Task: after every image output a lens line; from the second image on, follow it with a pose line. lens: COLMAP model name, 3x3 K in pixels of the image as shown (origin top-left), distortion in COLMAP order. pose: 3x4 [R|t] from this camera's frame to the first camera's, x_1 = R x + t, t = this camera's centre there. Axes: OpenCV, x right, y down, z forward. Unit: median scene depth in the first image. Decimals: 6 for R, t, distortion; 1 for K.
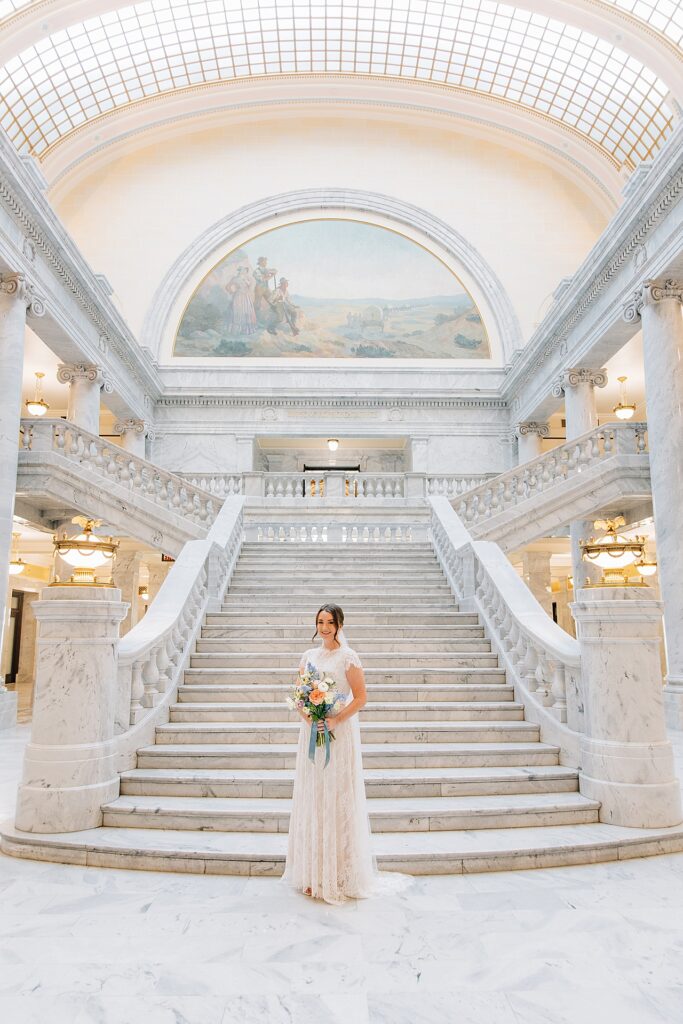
lens RADIAL K [[693.0, 0, 340.9], [0, 693.0, 511.5], [0, 0, 1]] dist [-0.000002, -0.001305]
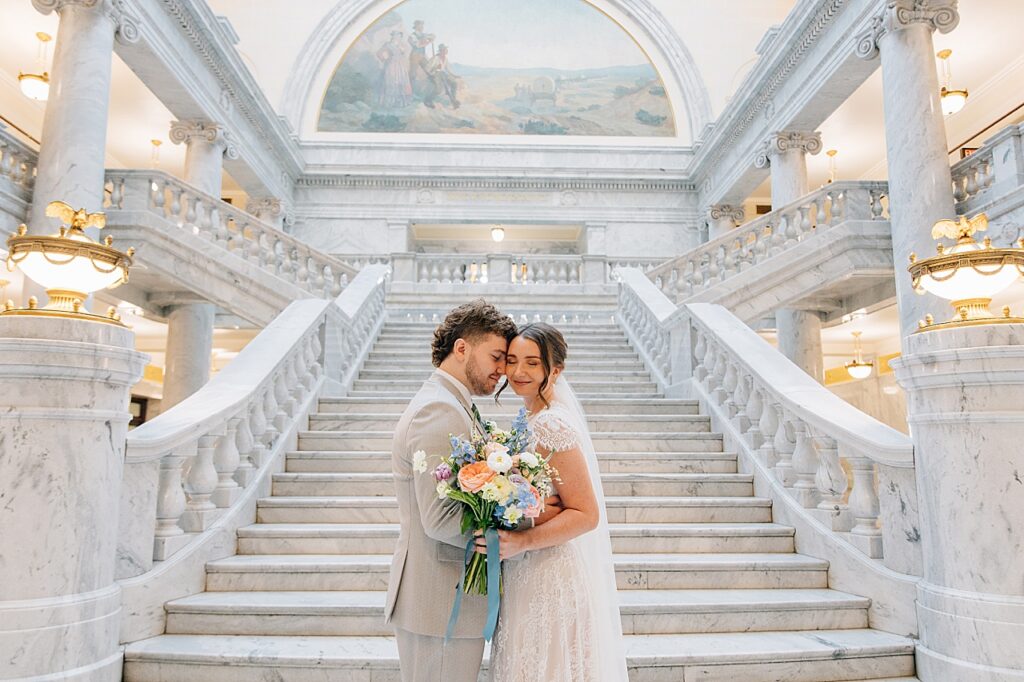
lens RADIAL K [[702.1, 0, 511.4], [0, 702.1, 342.7], [0, 0, 1]] dist [0.004189, -0.006746]
pose [[0.999955, 0.004523, 0.008380, -0.001767], [-0.004671, 0.999833, 0.017671, 0.050414], [-0.008299, -0.017709, 0.999809, 0.184811]]
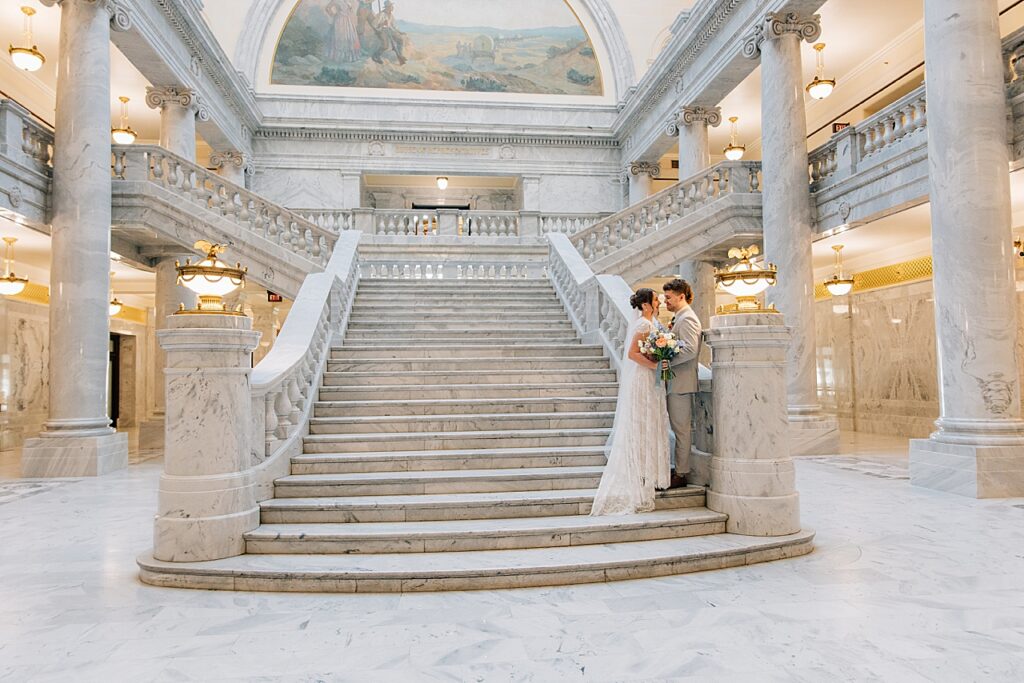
lens RADIAL K [[688.8, 0, 509.9], [0, 688.8, 341.8], [0, 0, 1]] dist [0.002463, -0.003685]
pose [[0.995201, -0.007434, 0.097570, -0.024746], [-0.004638, 0.992406, 0.122919, 0.011818], [-0.097742, -0.122782, 0.987609, 0.008991]]
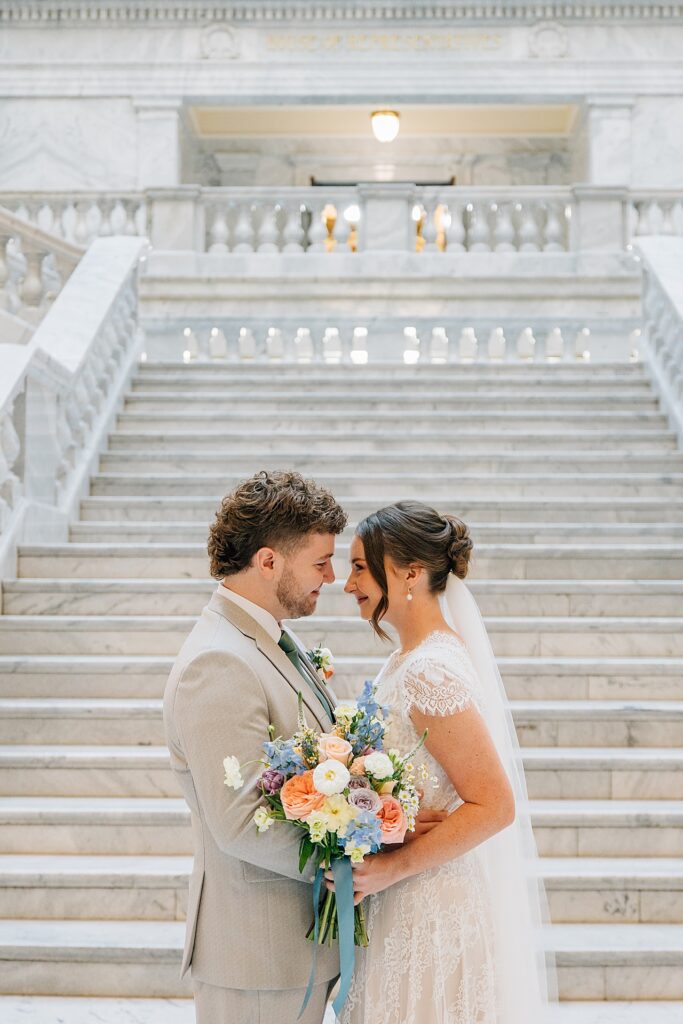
lens RADIAL K [[1665.2, 0, 341.5], [0, 1665.2, 486.3], [0, 0, 1]] dist [-0.003562, -0.070639]
pose [[0.999115, 0.000391, -0.042071, 0.006434], [0.003905, 0.994778, 0.101989, 0.018656], [0.041891, -0.102063, 0.993896, 0.101425]]
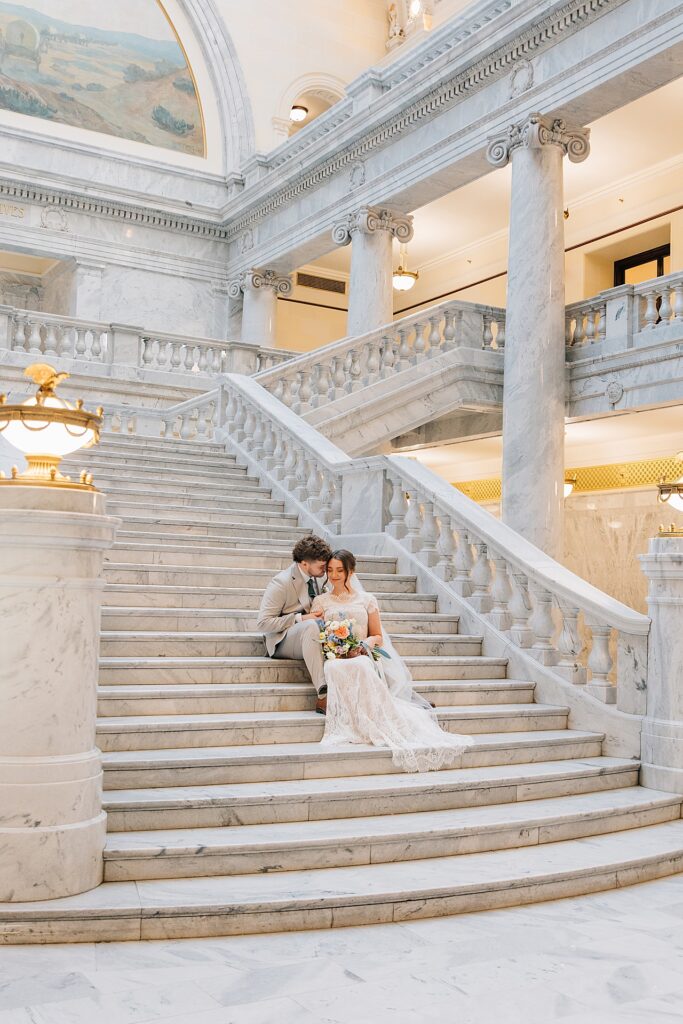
lens RADIAL K [[1104.0, 0, 338.1], [0, 1104.0, 510.7], [0, 0, 1]] dist [-0.011777, -0.001644]
pose [[0.872591, 0.063519, 0.484303, -0.268746], [-0.115697, 0.990170, 0.078591, 0.012038], [-0.474551, -0.124611, 0.871363, 0.039201]]
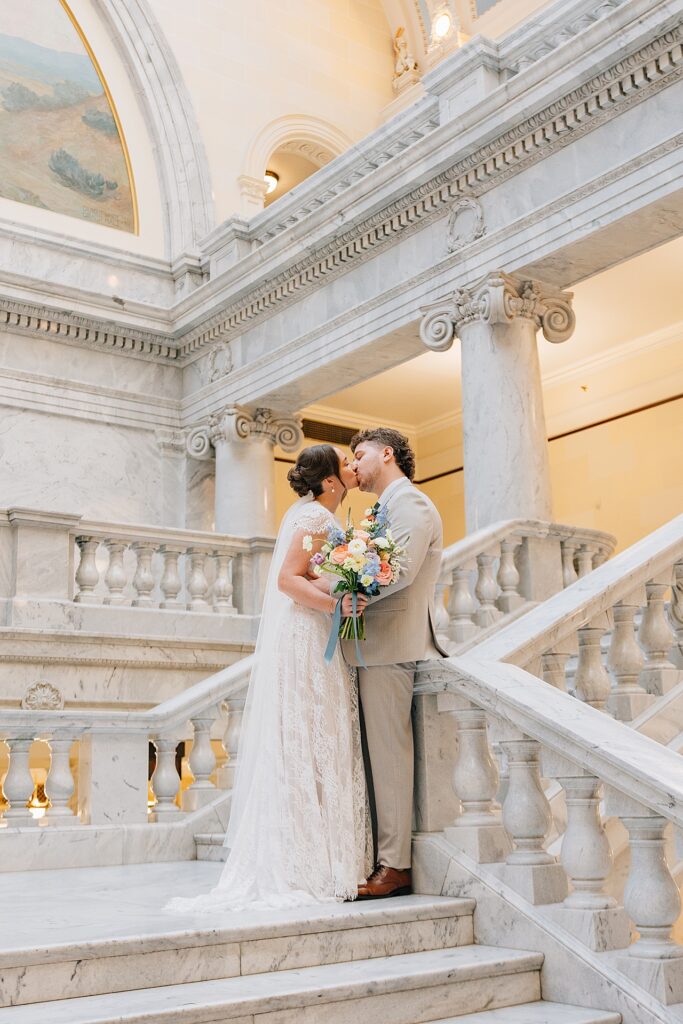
lens RADIAL K [[1190.5, 0, 327.6], [0, 1190.5, 494.1], [0, 0, 1]] dist [0.043590, -0.201374]
pose [[0.817004, 0.118762, 0.564270, -0.103988], [-0.076303, 0.992222, -0.098353, -0.032820], [-0.571562, 0.037299, 0.819711, 0.727014]]
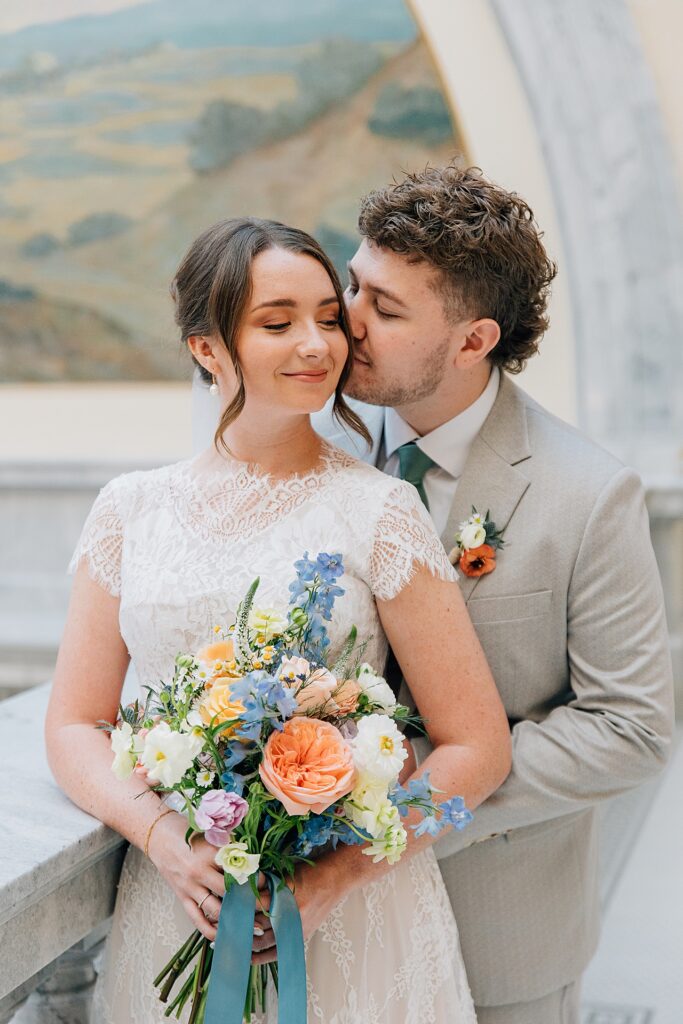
lens RADIAL K [[1665.2, 0, 341.5], [0, 1665.2, 486.3], [0, 0, 1]] dist [-0.003562, -0.070639]
pose [[0.955346, 0.010538, -0.295302, 0.544584], [0.063007, 0.969116, 0.238421, -0.538704], [0.288694, -0.246381, 0.925177, 1.135811]]
